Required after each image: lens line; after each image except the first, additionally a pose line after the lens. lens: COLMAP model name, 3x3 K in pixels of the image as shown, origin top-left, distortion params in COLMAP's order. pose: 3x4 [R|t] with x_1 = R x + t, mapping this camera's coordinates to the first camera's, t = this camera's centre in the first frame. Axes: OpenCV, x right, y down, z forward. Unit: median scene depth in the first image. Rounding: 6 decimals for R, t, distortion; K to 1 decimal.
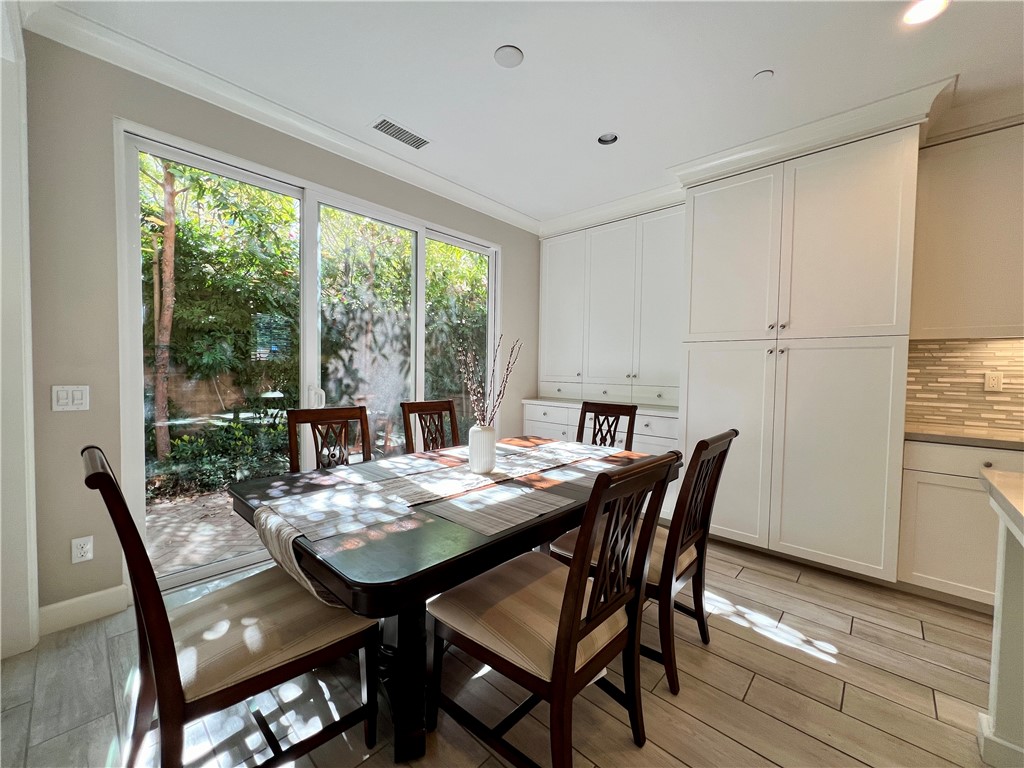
lens RADIAL K [[402.6, 0, 513.5], [0, 402.6, 386.3], [0, 0, 1]] dist [0.000024, 0.000181]
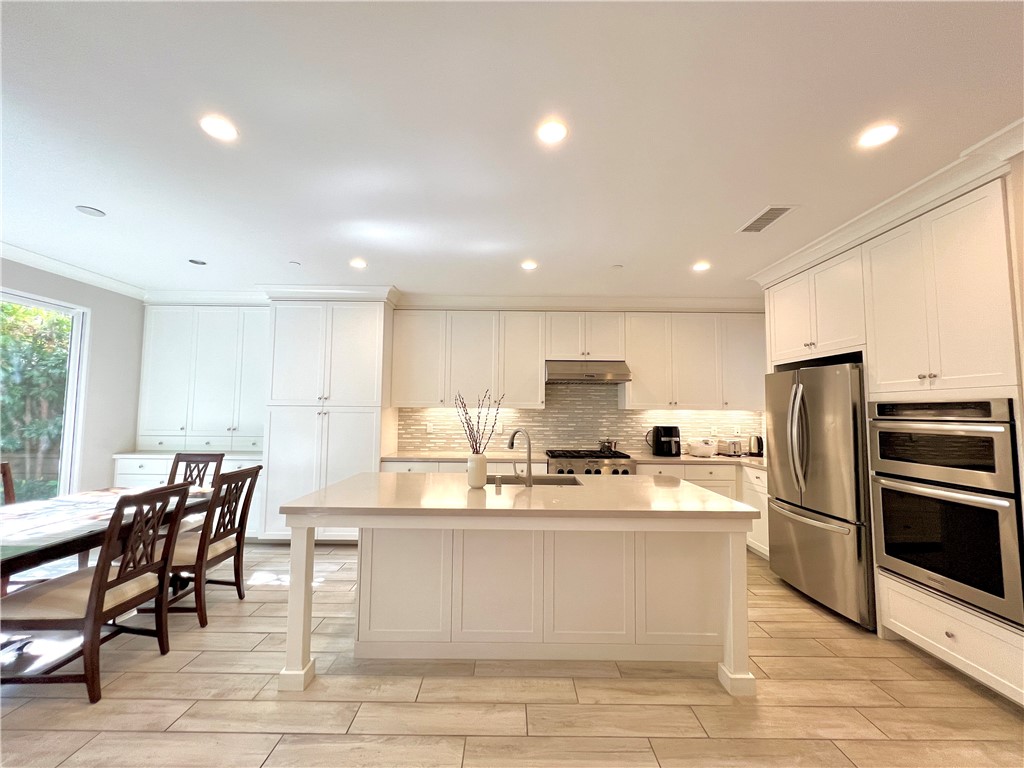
lens RADIAL K [[402.6, 0, 513.5], [0, 402.6, 386.3], [0, 0, 1]] dist [0.000024, 0.000181]
pose [[0.736100, 0.030843, 0.676170, 0.098628], [0.031867, 0.996274, -0.080136, -0.035857], [-0.676122, 0.080536, 0.732375, -0.635642]]
